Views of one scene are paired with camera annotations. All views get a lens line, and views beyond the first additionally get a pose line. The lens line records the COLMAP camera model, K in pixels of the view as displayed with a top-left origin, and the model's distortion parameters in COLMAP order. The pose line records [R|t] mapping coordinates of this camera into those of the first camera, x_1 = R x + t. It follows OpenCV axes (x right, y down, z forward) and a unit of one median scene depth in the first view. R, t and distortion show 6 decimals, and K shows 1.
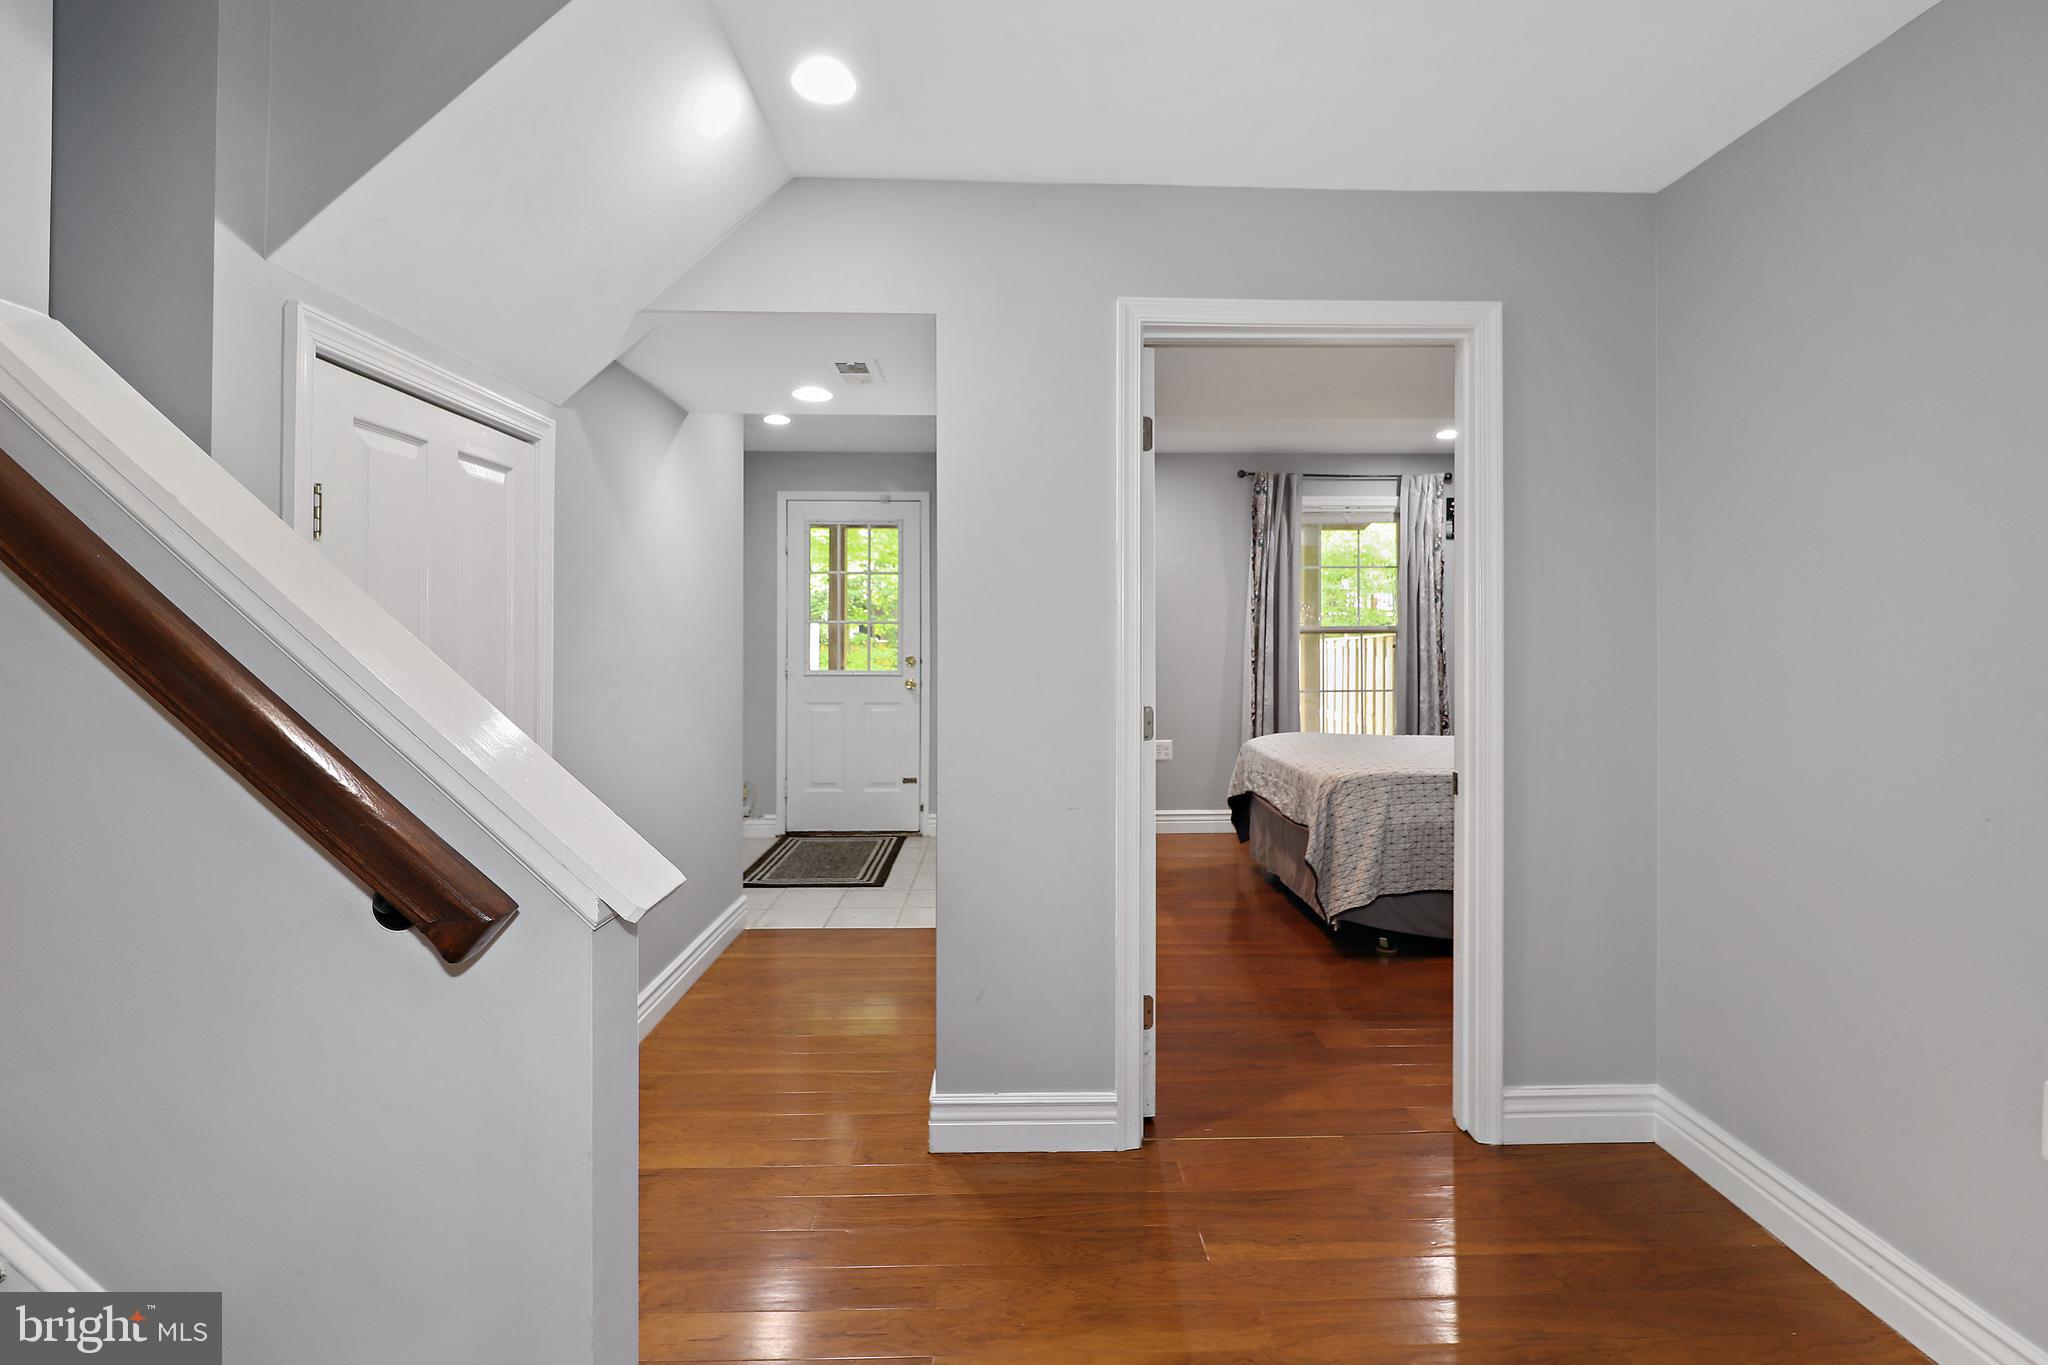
lens RADIAL K [[1001.5, 0, 1034.2], [0, 1001.5, 600.7], [0, 0, 1]] dist [-0.003754, -0.000177]
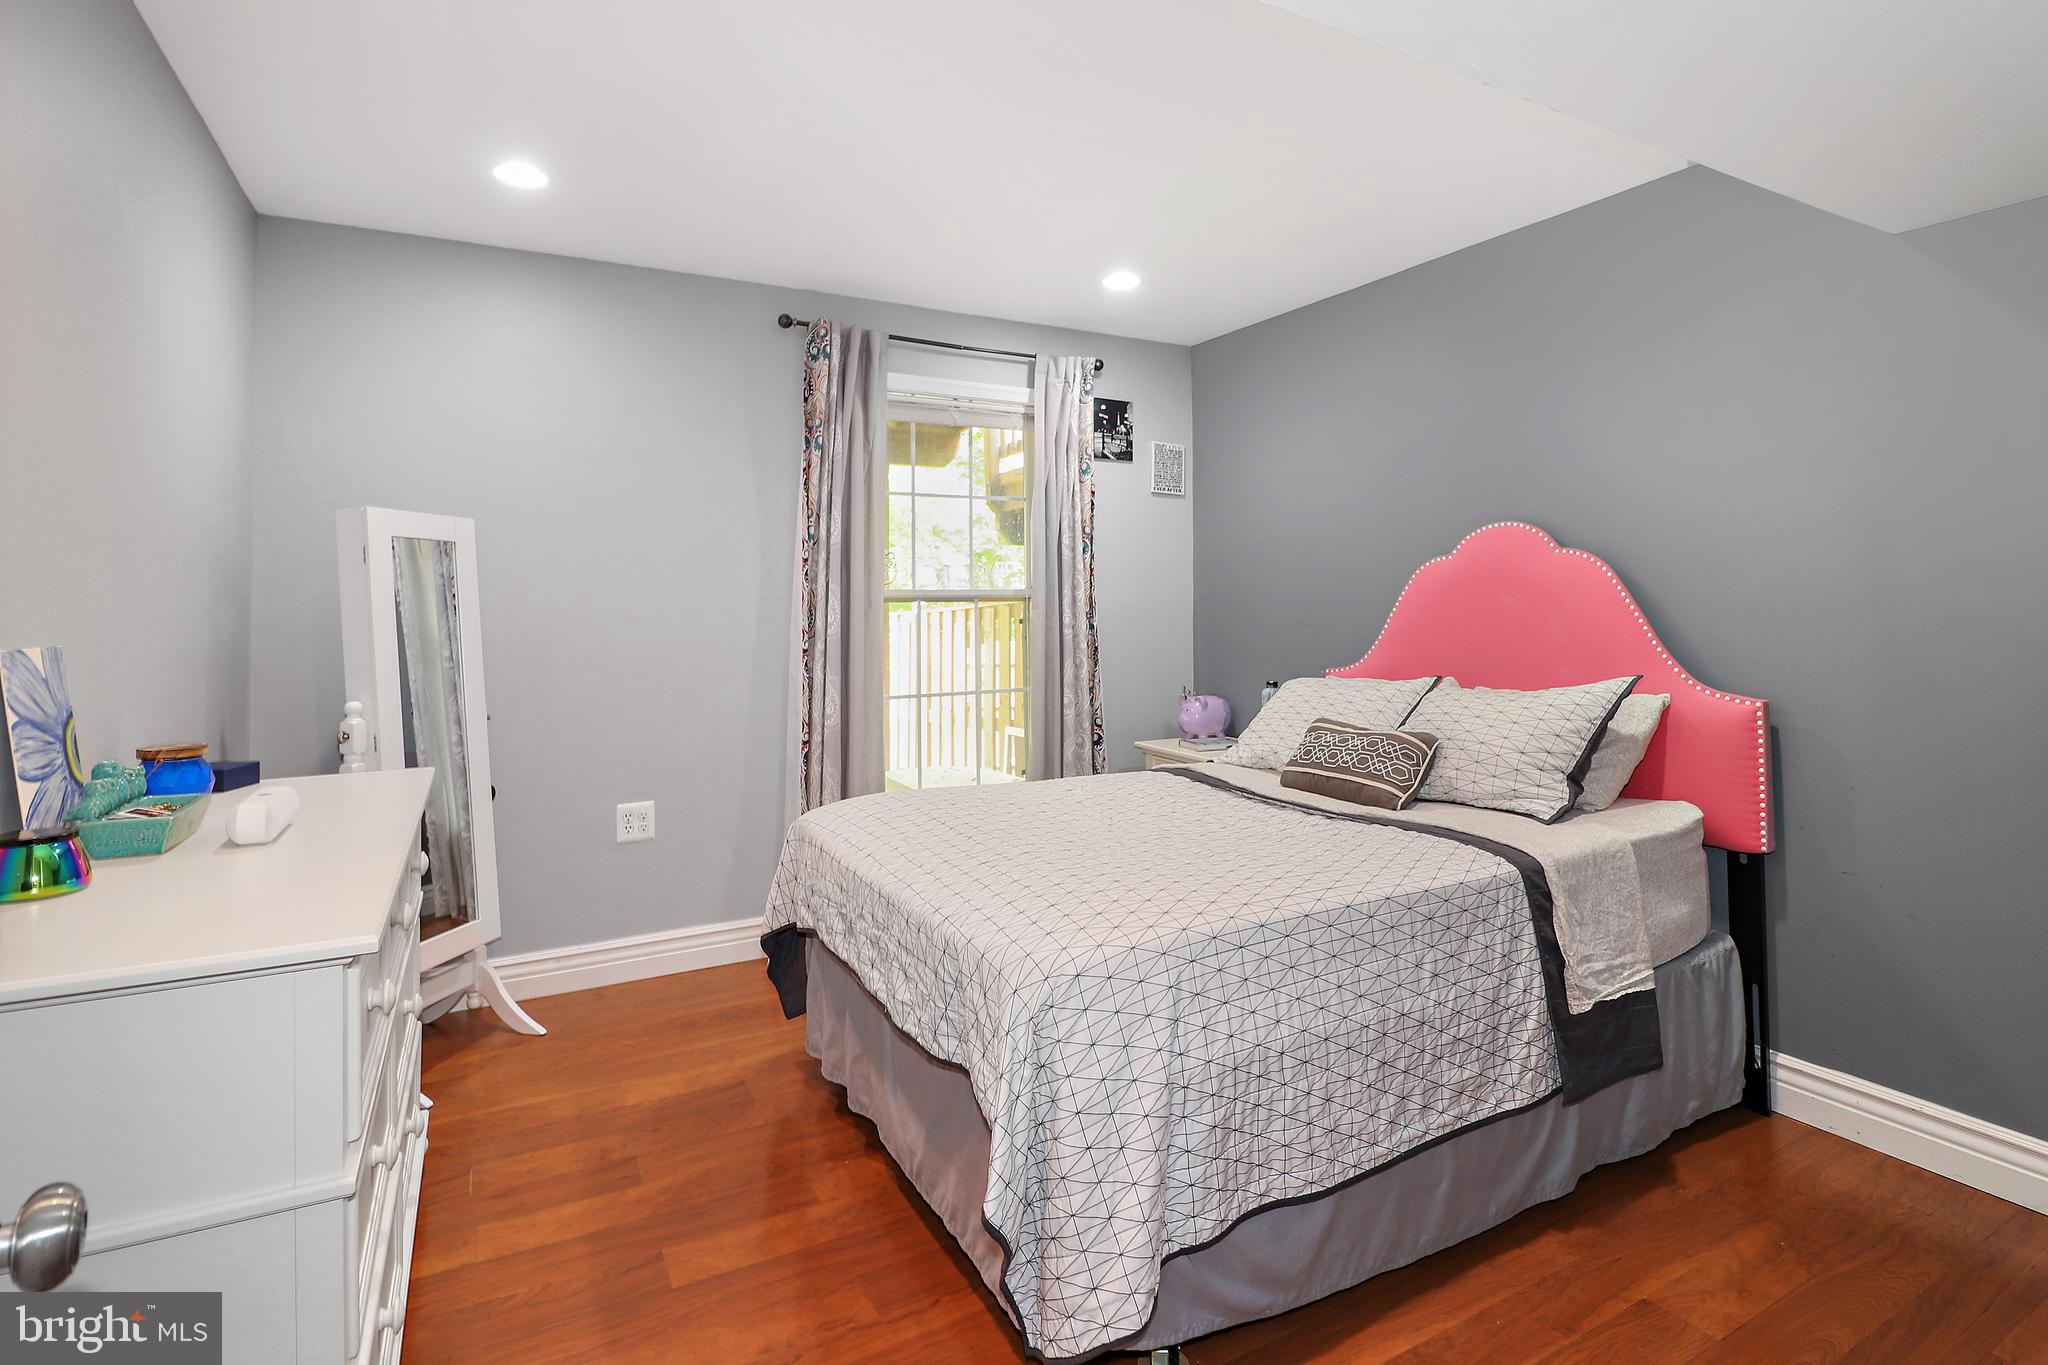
lens RADIAL K [[1001.5, 0, 1034.2], [0, 1001.5, 600.7], [0, 0, 1]] dist [-0.003754, -0.000177]
pose [[0.894907, -0.001649, 0.446249, 0.080401], [-0.010064, 0.999664, 0.023875, 0.017599], [-0.446139, -0.025857, 0.894590, 0.429946]]
